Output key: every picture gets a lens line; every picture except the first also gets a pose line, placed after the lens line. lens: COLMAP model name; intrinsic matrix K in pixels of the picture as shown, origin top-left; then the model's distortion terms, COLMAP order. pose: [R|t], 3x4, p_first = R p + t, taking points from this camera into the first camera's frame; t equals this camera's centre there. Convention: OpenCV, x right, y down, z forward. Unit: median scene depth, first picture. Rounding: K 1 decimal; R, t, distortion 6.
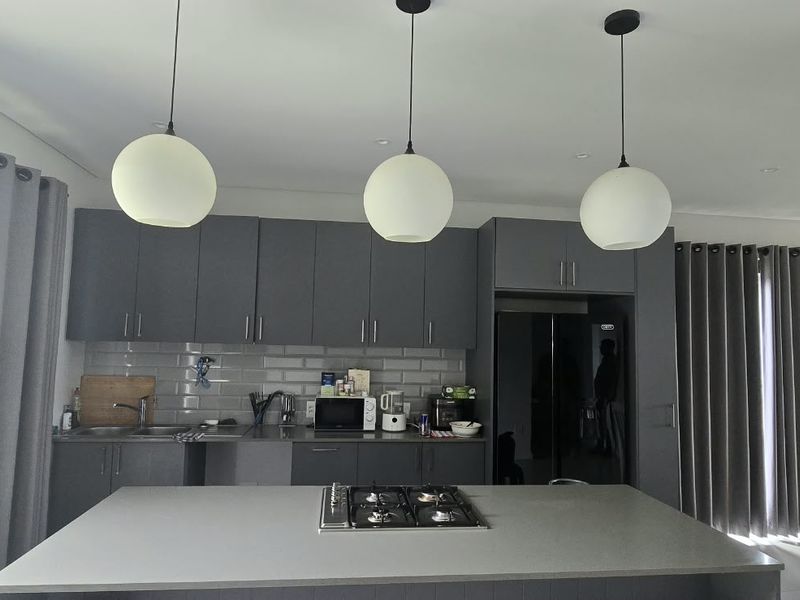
lens RADIAL K [[538.1, 0, 401.3], [0, 538.1, 289.2], [0, 0, 1]] dist [-0.002135, -0.000770]
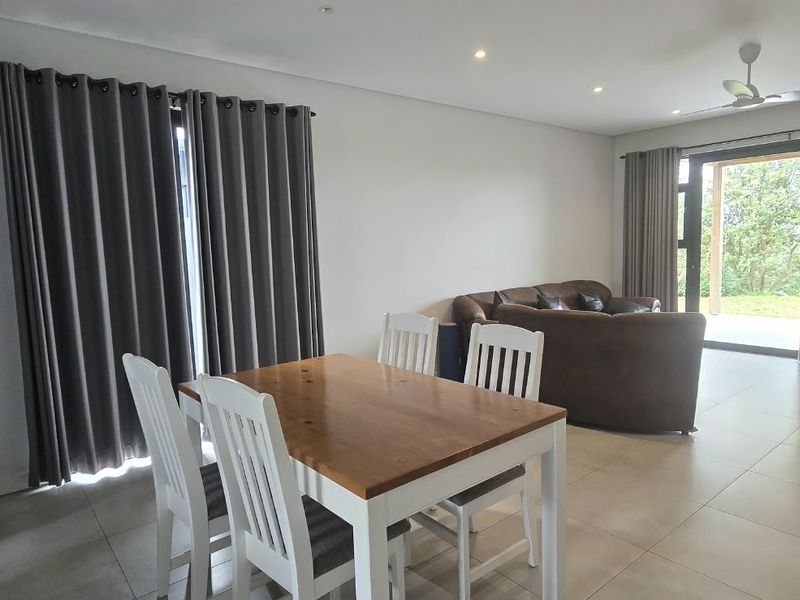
lens RADIAL K [[531.8, 0, 409.6], [0, 531.8, 302.3], [0, 0, 1]] dist [0.000101, -0.002741]
pose [[0.843766, -0.108567, 0.525617, 0.612000], [-0.006305, 0.977255, 0.211974, 0.061391], [-0.536675, -0.182171, 0.823890, 0.168900]]
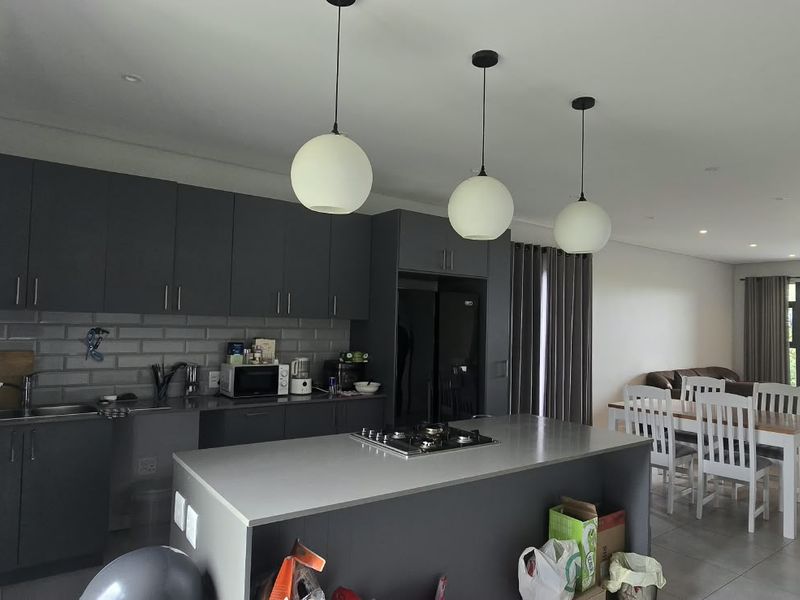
lens RADIAL K [[531.8, 0, 409.6], [0, 531.8, 302.3], [0, 0, 1]] dist [0.000101, -0.002741]
pose [[0.866561, 0.018598, 0.498724, -0.362336], [-0.060181, 0.995907, 0.067430, -0.008962], [-0.495429, -0.088446, 0.864134, -0.029618]]
